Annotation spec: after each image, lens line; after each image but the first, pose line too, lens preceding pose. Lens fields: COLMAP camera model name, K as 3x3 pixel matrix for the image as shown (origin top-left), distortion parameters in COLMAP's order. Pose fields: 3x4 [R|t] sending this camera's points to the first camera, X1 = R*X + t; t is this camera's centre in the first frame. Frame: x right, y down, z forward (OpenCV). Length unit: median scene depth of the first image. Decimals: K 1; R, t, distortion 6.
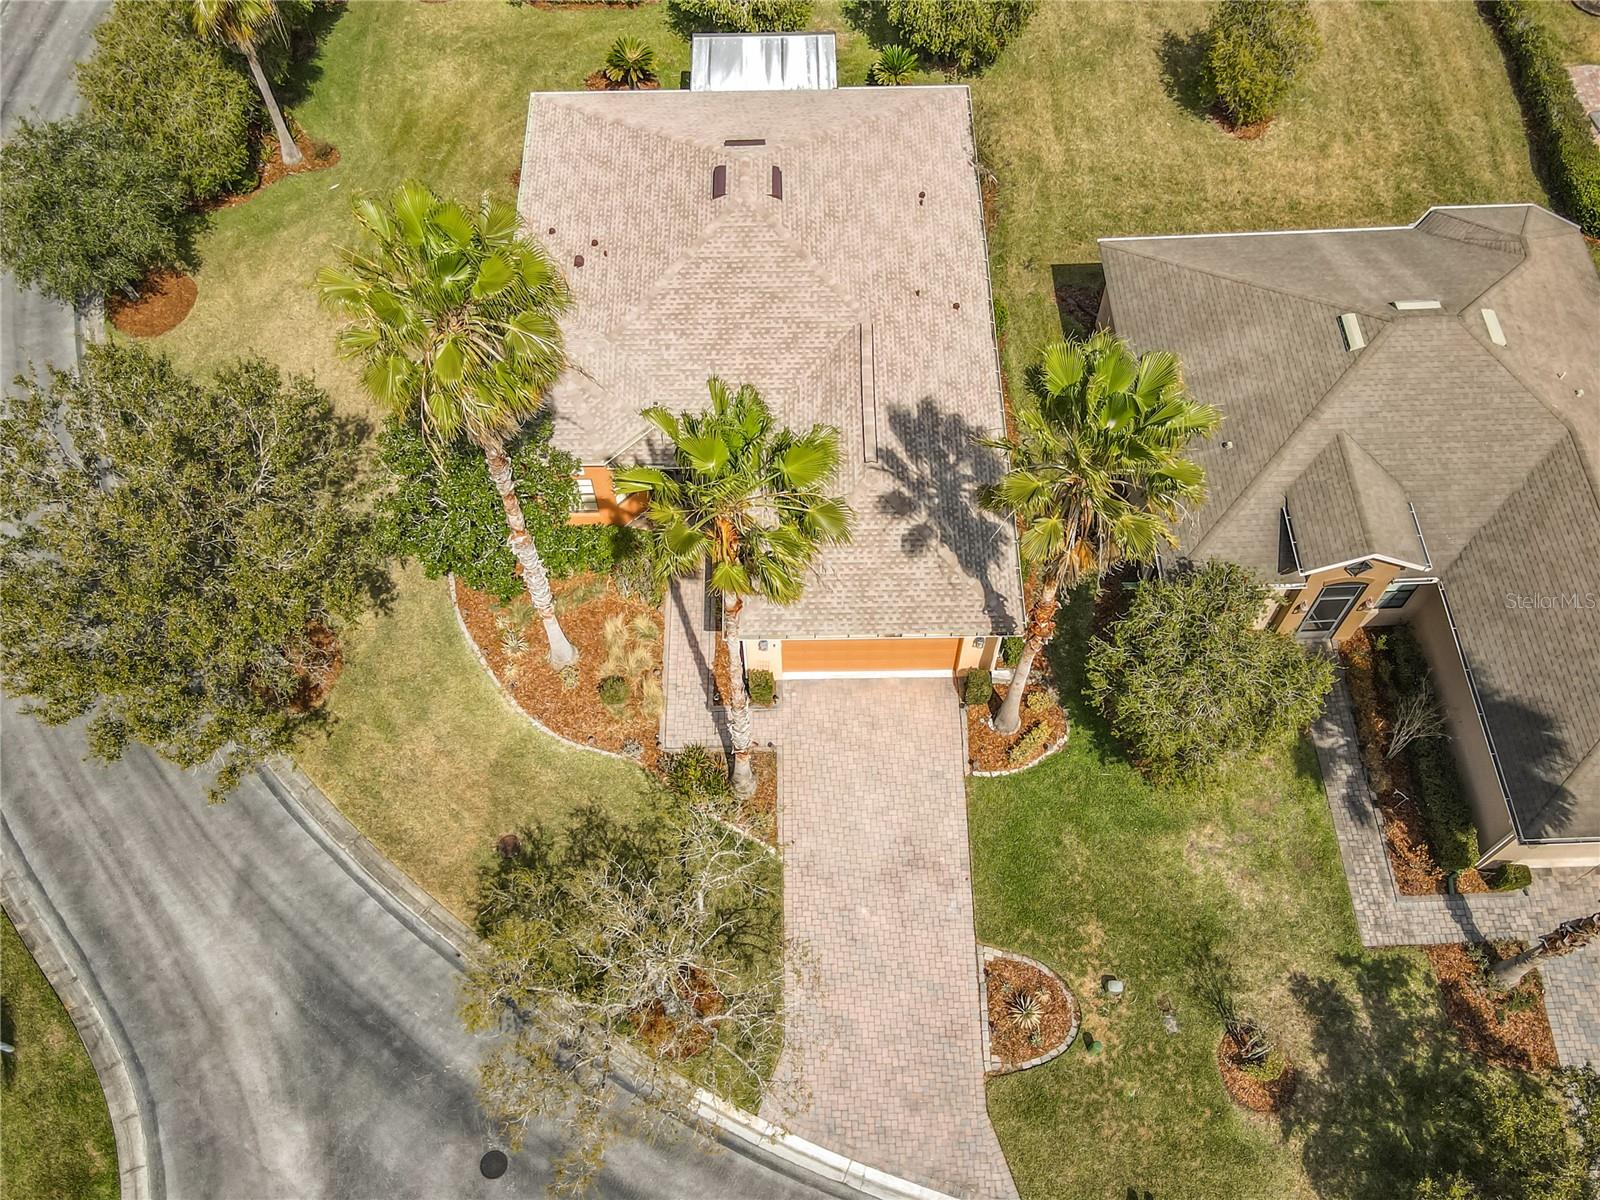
lens RADIAL K [[1196.7, 0, 809.7], [0, 1196.7, 776.6], [0, 0, 1]] dist [-0.013974, 0.035192]
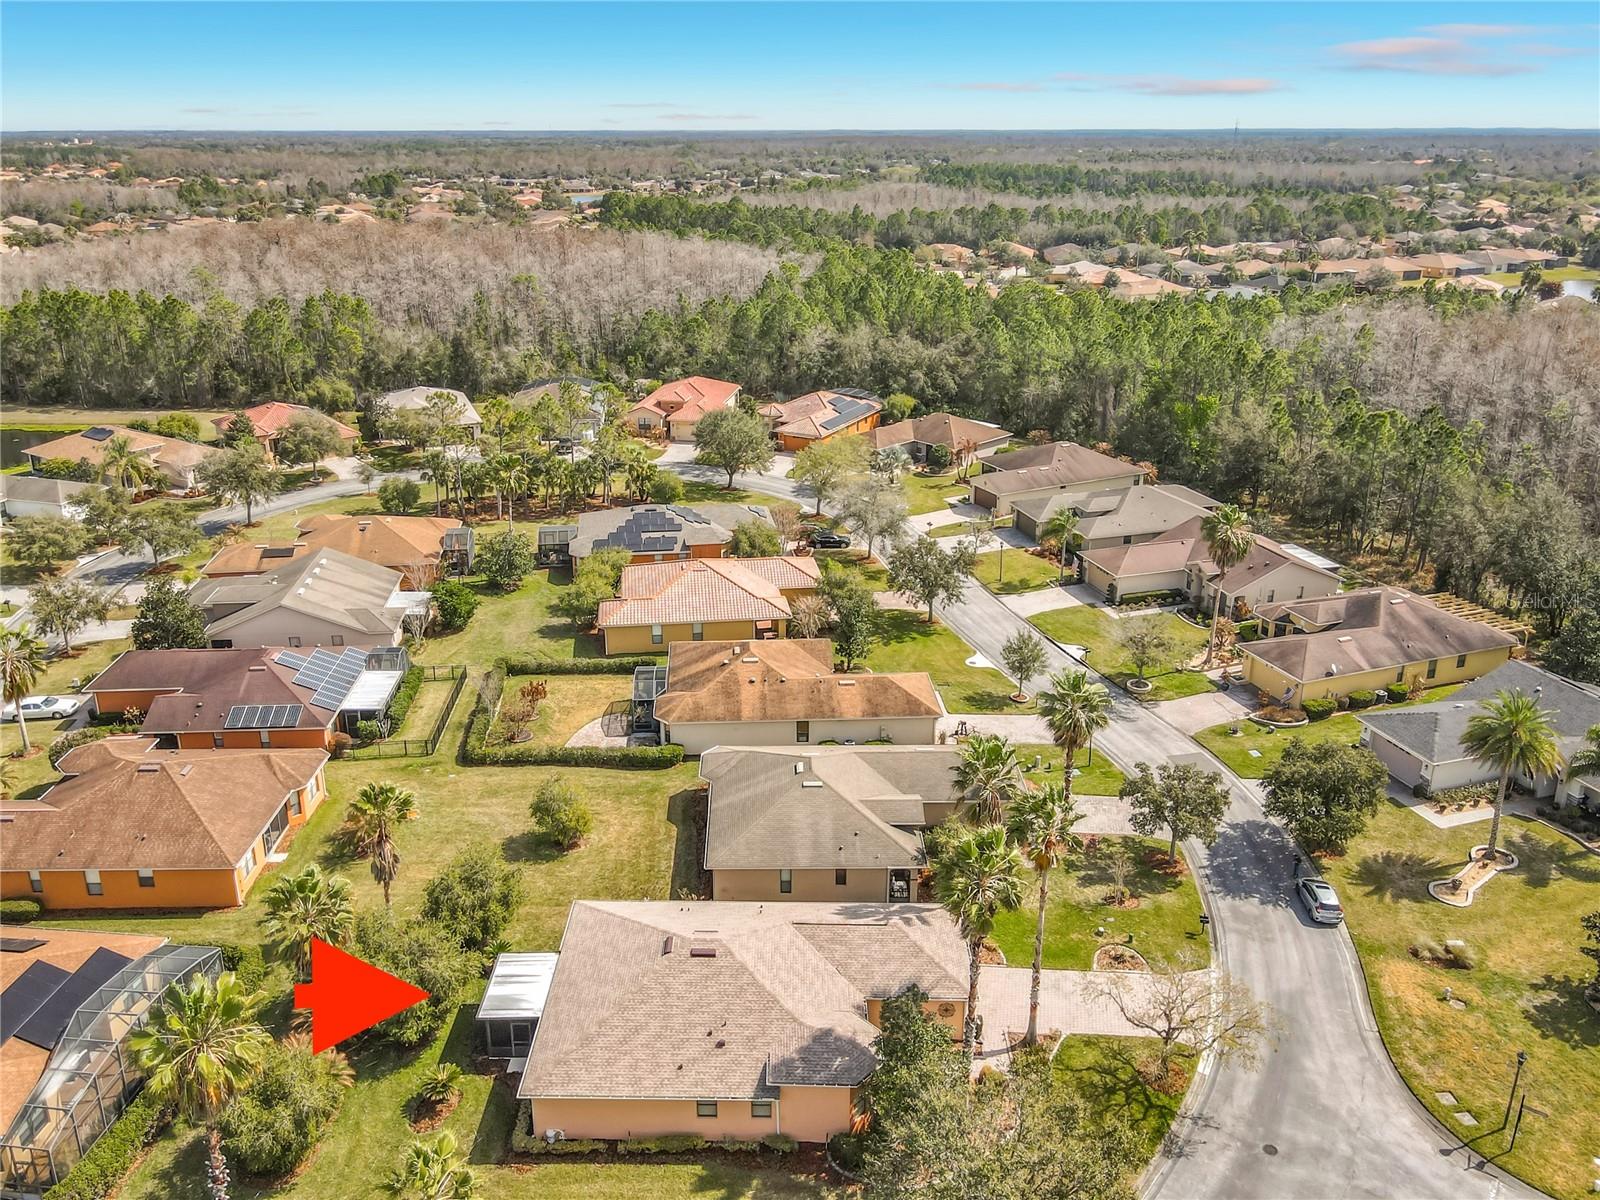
lens RADIAL K [[1168.9, 0, 730.9], [0, 1168.9, 598.2], [0, 0, 1]] dist [0.001630, 0.001596]
pose [[0.069634, -0.363630, 0.928937, -1.528930], [0.909065, 0.406592, 0.091015, -0.866793], [-0.410795, 0.838126, 0.358876, -0.052077]]
